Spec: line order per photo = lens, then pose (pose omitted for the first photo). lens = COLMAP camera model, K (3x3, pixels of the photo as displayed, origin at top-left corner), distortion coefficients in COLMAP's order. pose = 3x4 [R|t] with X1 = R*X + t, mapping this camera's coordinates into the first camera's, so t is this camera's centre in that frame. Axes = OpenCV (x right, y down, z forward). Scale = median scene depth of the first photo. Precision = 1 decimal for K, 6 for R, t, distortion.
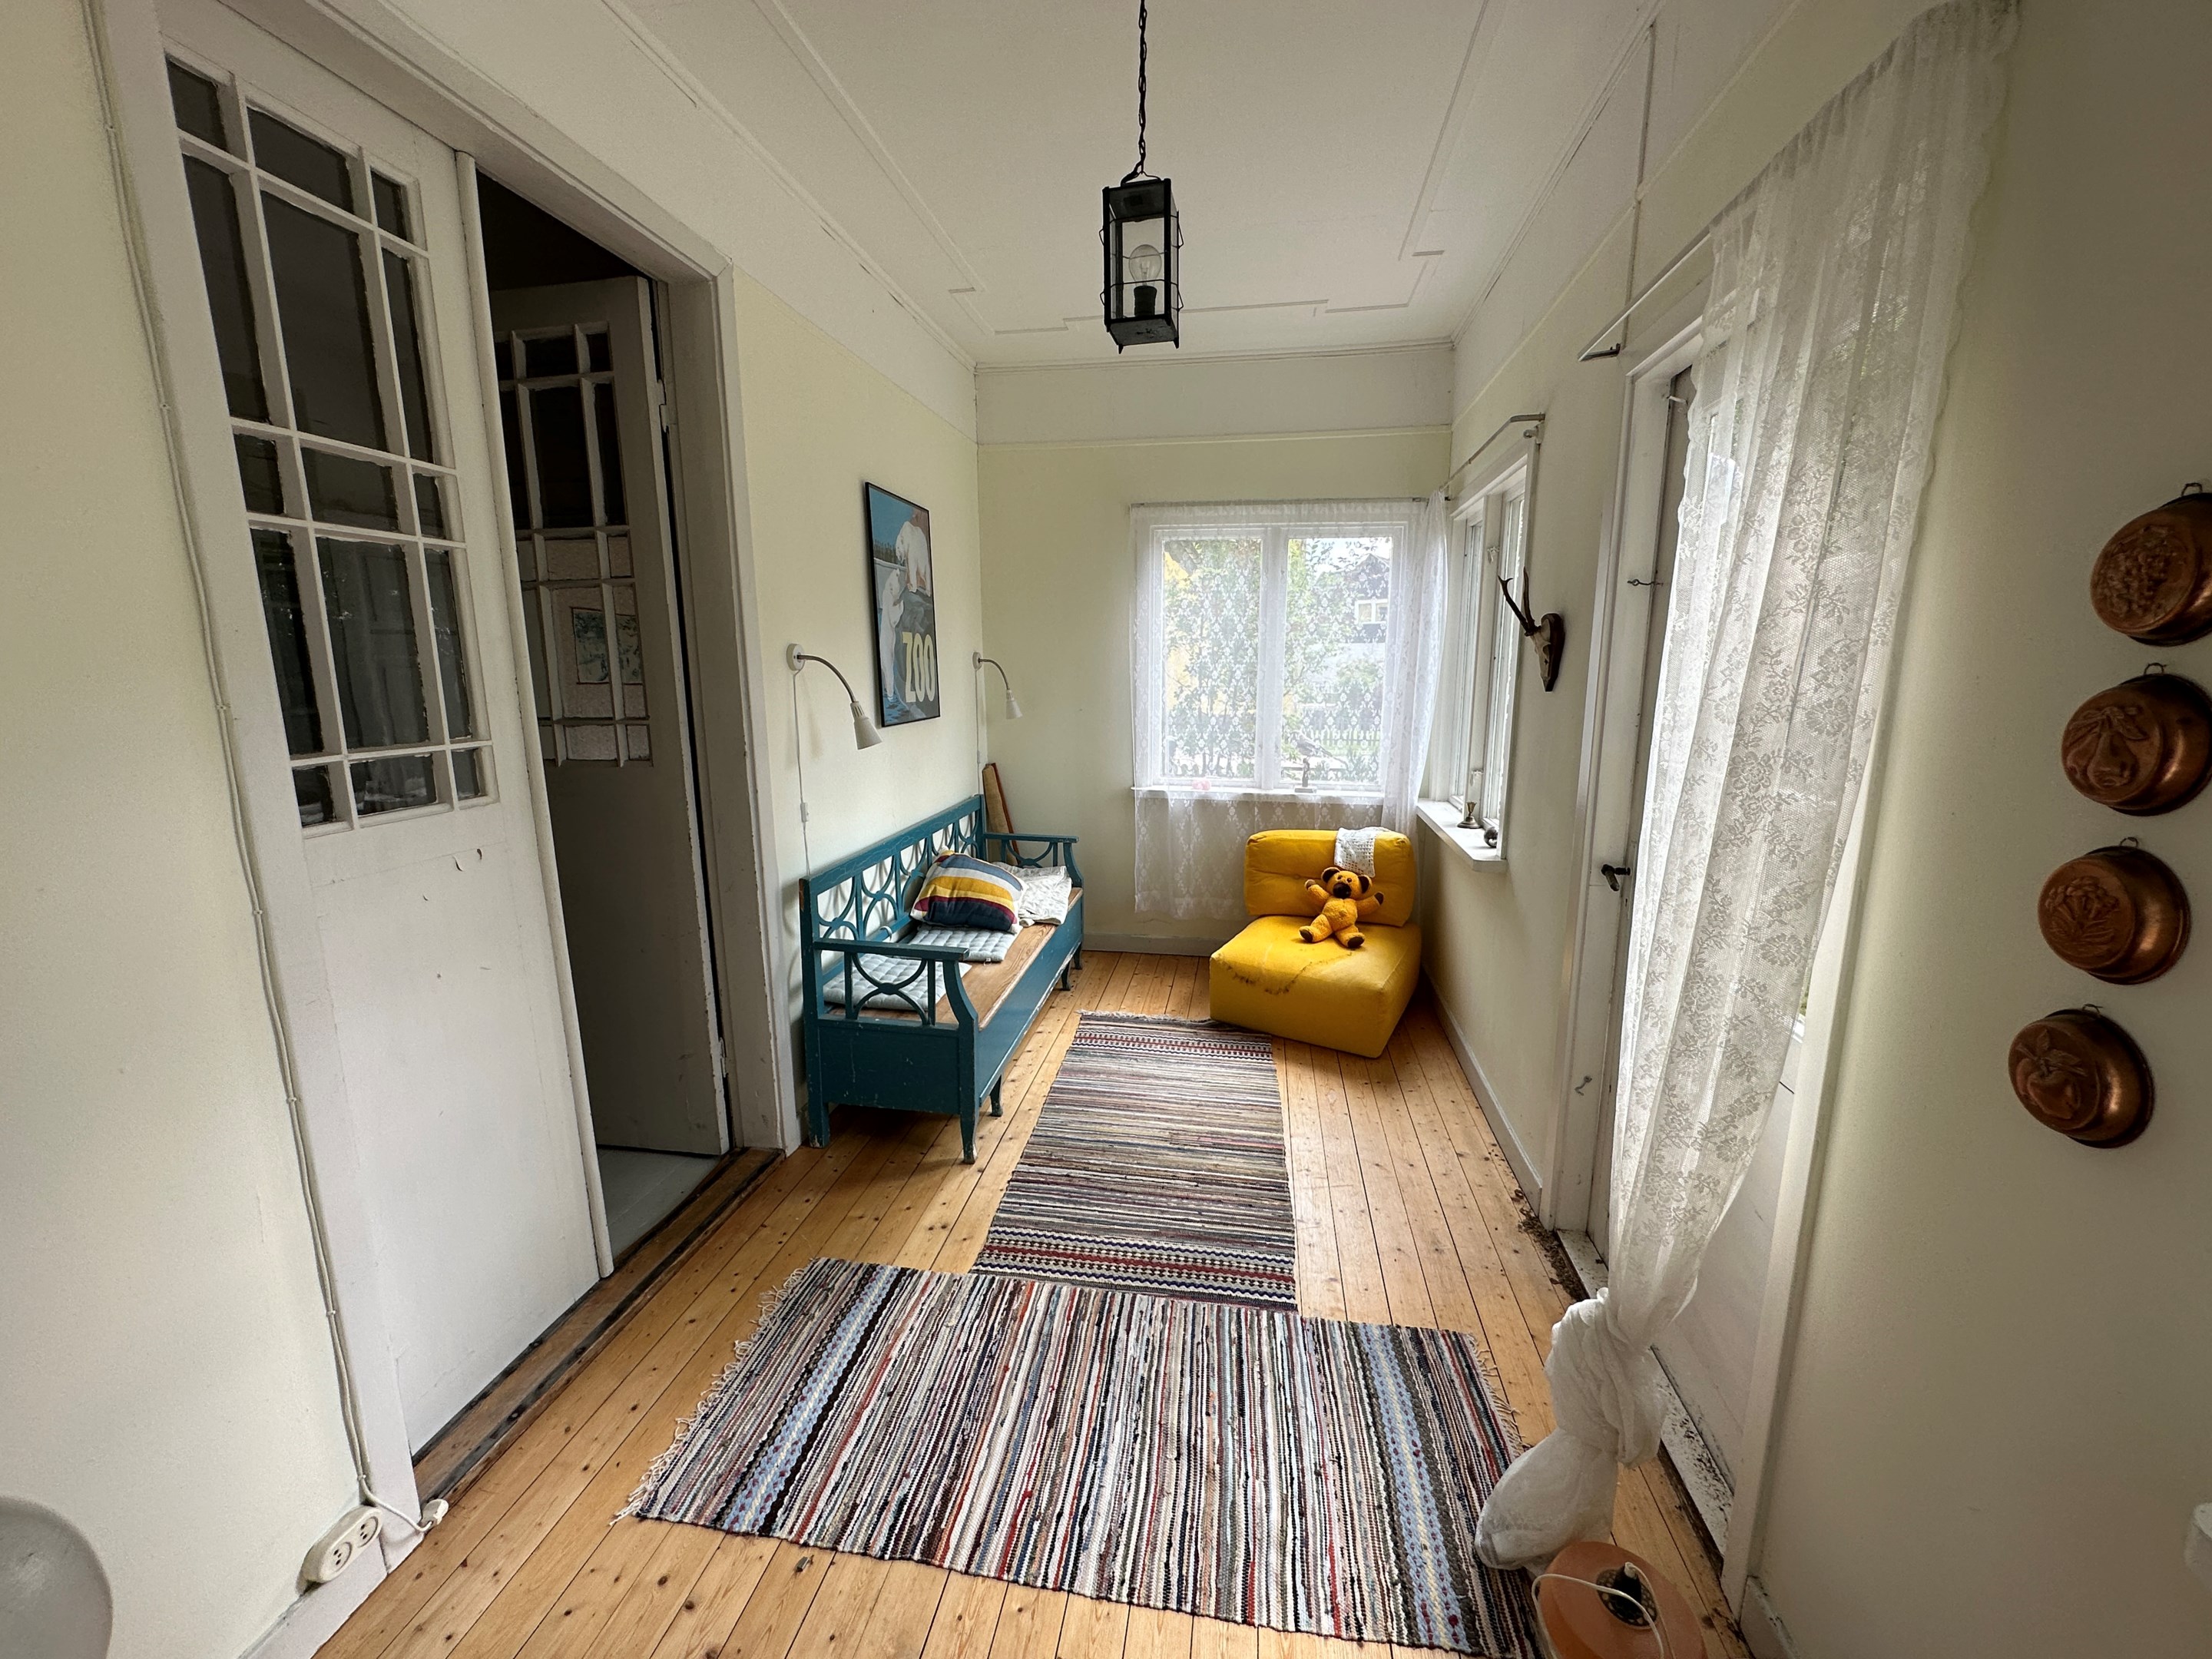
lens RADIAL K [[882.9, 0, 1106.4], [0, 882.9, 832.0], [0, 0, 1]] dist [-0.002505, 0.000167]
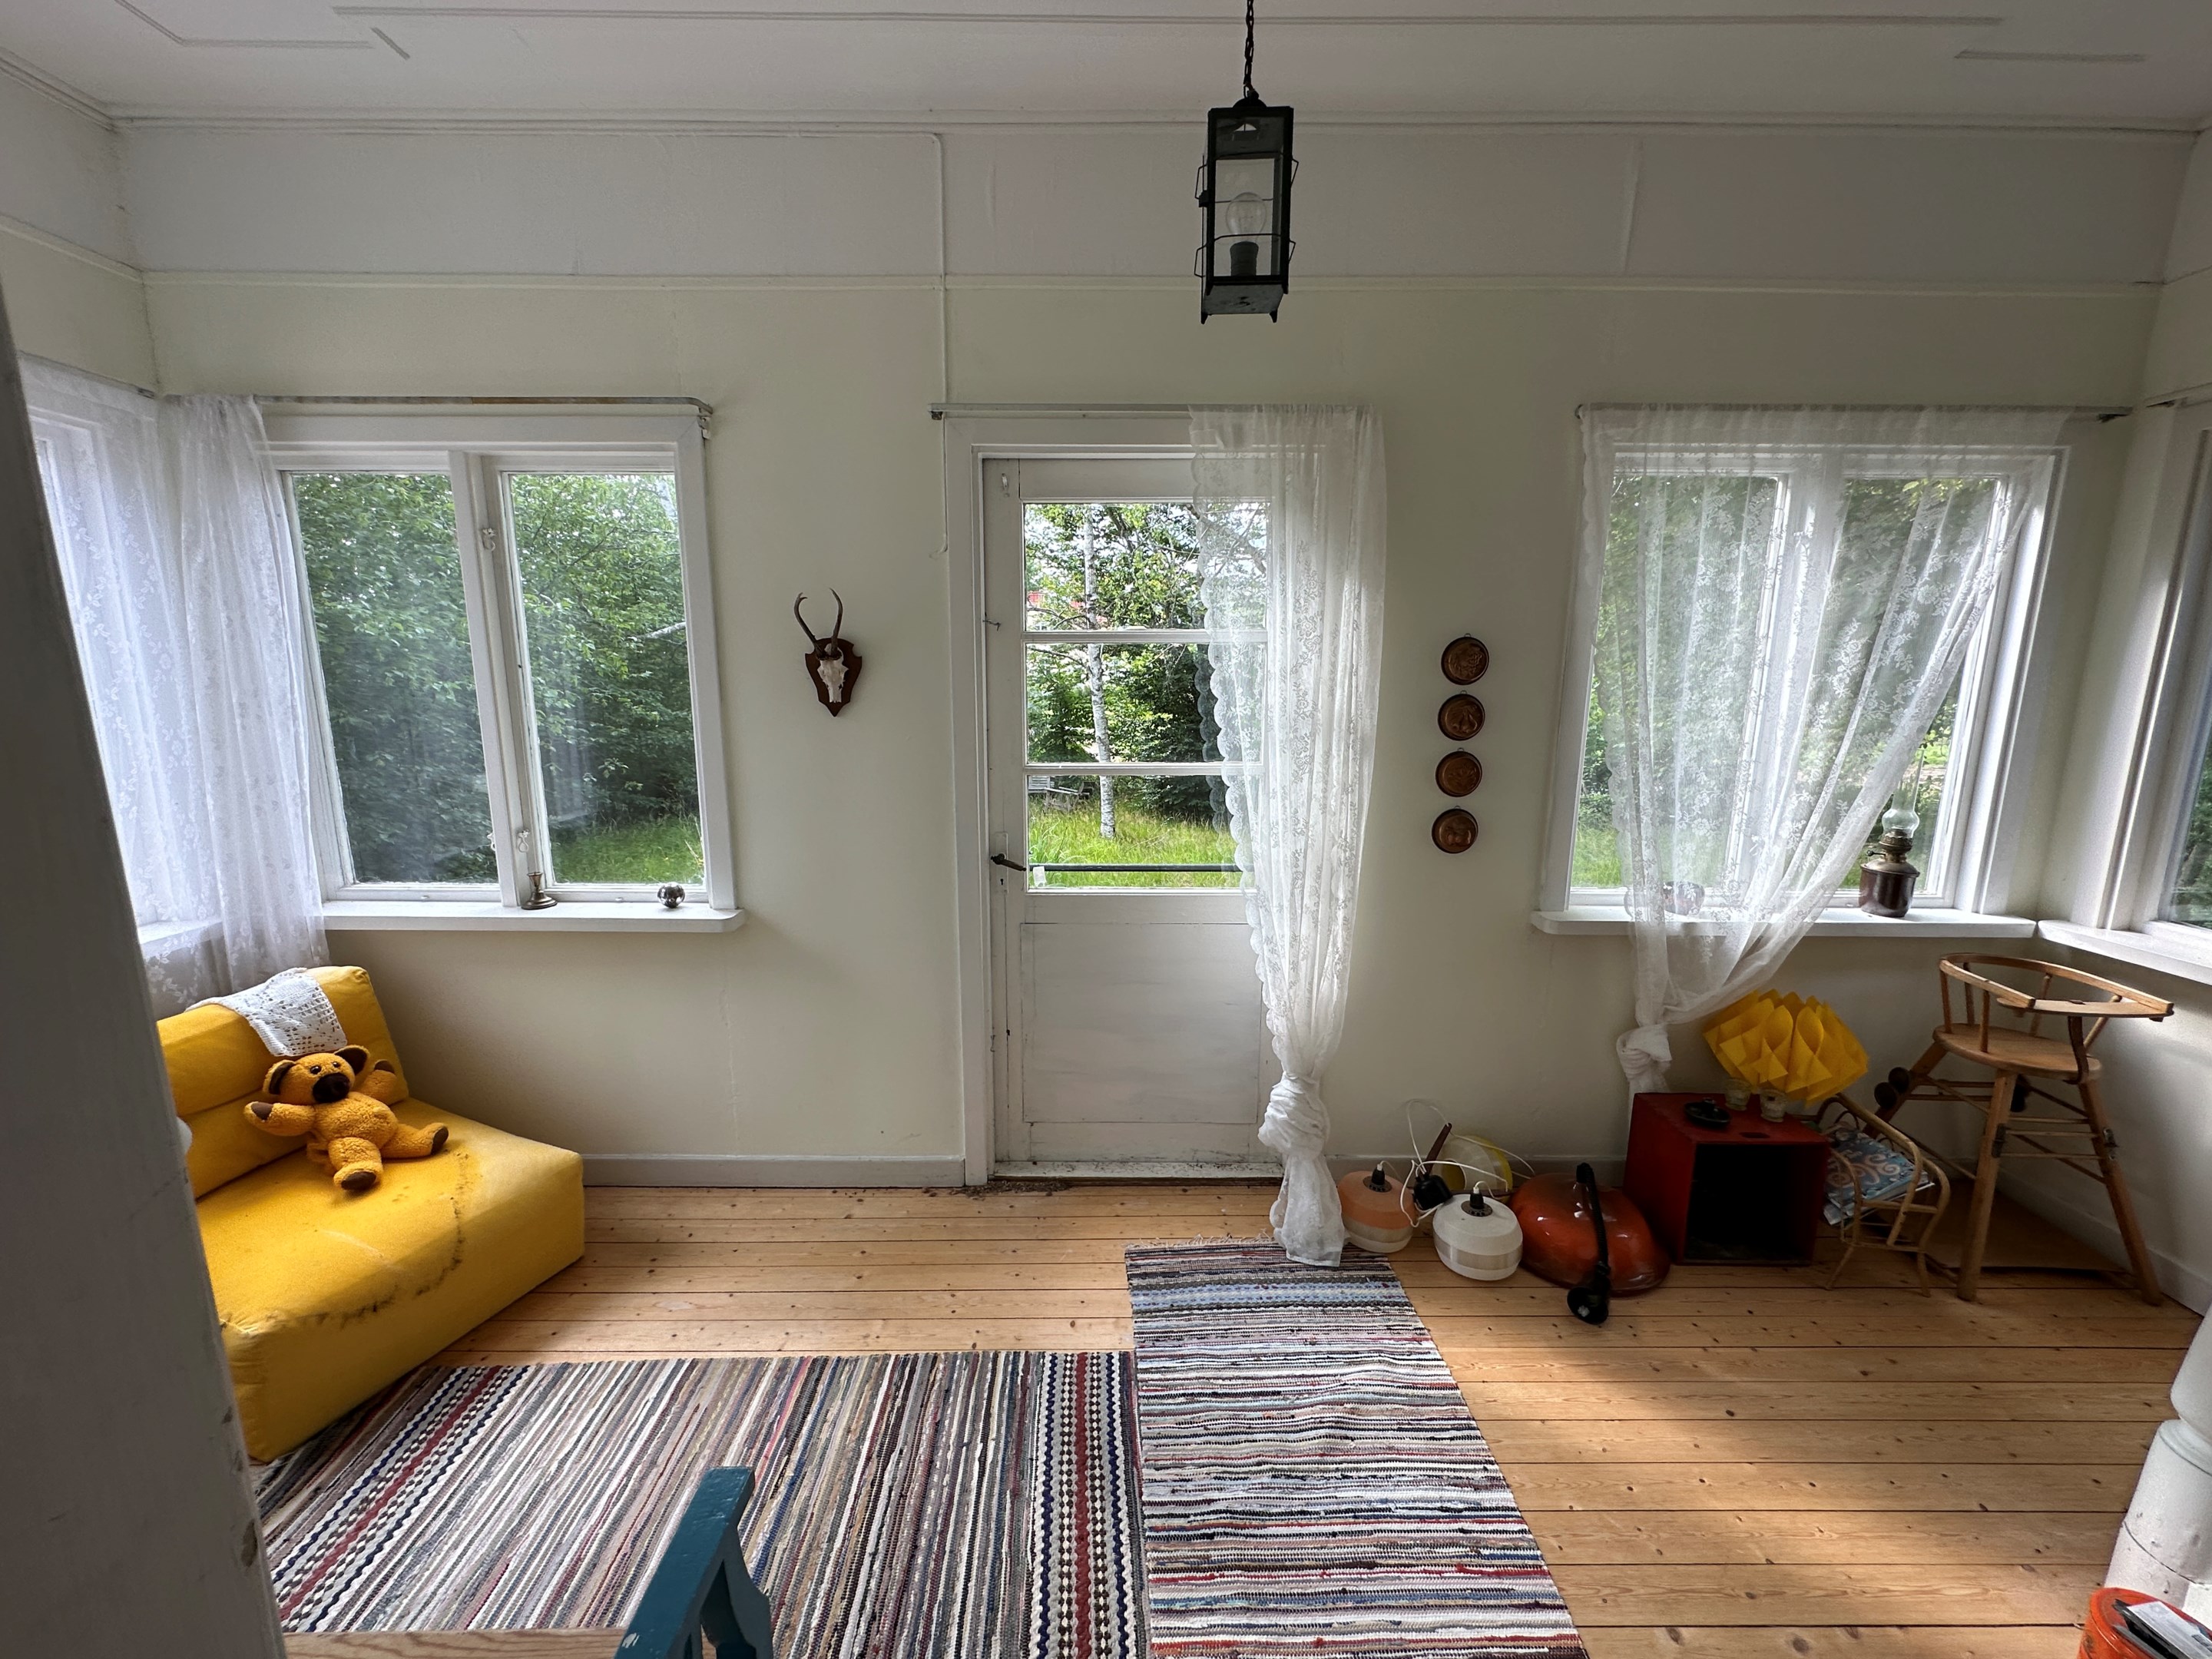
lens RADIAL K [[882.9, 0, 1102.6], [0, 882.9, 819.8], [0, 0, 1]] dist [-0.002505, 0.000167]
pose [[-0.171758, -0.162920, 0.971574, -0.690095], [0.182490, 0.963899, 0.193895, -0.241738], [-0.968089, 0.210606, -0.135826, 1.127156]]
